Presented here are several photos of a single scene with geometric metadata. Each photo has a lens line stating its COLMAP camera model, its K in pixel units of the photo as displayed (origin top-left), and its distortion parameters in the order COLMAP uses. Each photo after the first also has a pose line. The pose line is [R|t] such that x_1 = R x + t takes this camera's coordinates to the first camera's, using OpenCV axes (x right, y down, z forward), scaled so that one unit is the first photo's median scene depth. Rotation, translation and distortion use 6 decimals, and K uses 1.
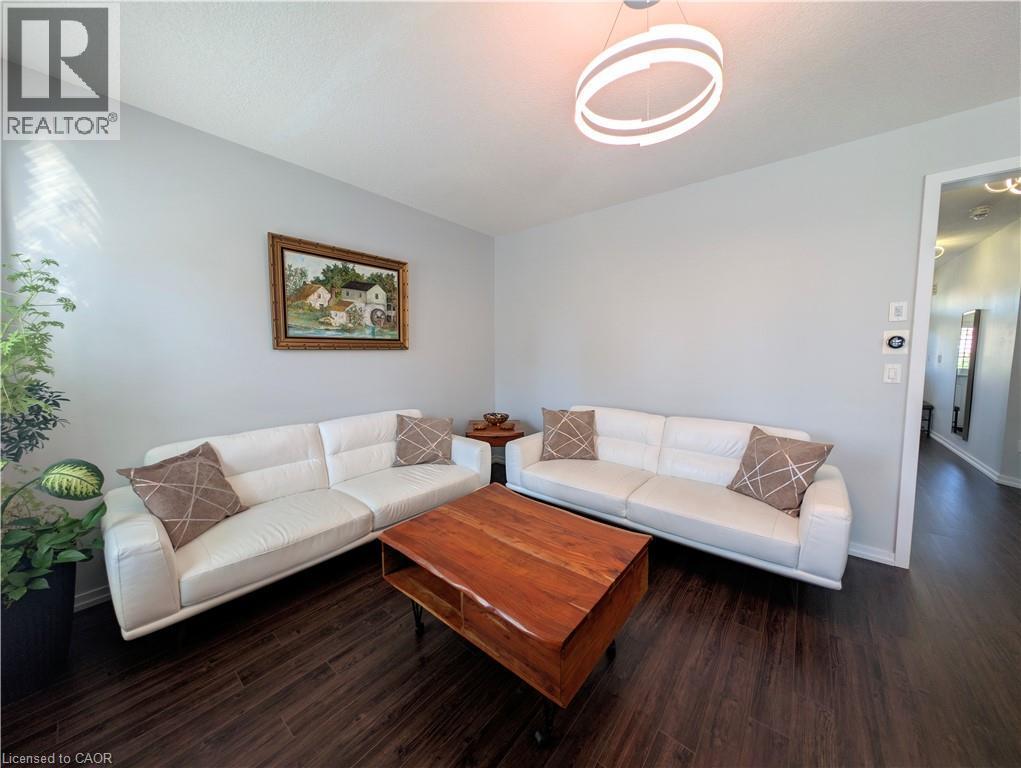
lens RADIAL K [[359.8, 0, 513.1], [0, 359.8, 379.5], [0, 0, 1]] dist [-0.001485, -0.000177]
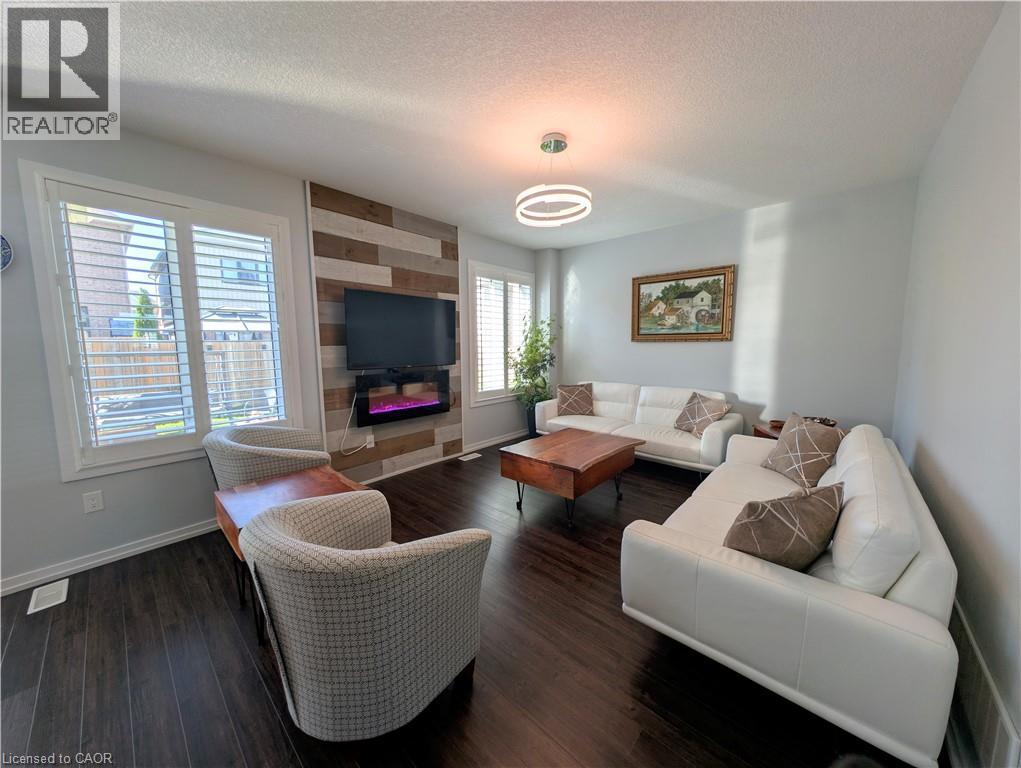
lens RADIAL K [[361.9, 0, 514.8], [0, 361.9, 382.8], [0, 0, 1]] dist [0.000531, 0.000015]
pose [[-0.037431, 0.116517, -0.992483, 1.045272], [-0.068086, 0.990574, 0.118861, -0.048603], [0.996977, 0.072023, -0.029145, 0.421402]]
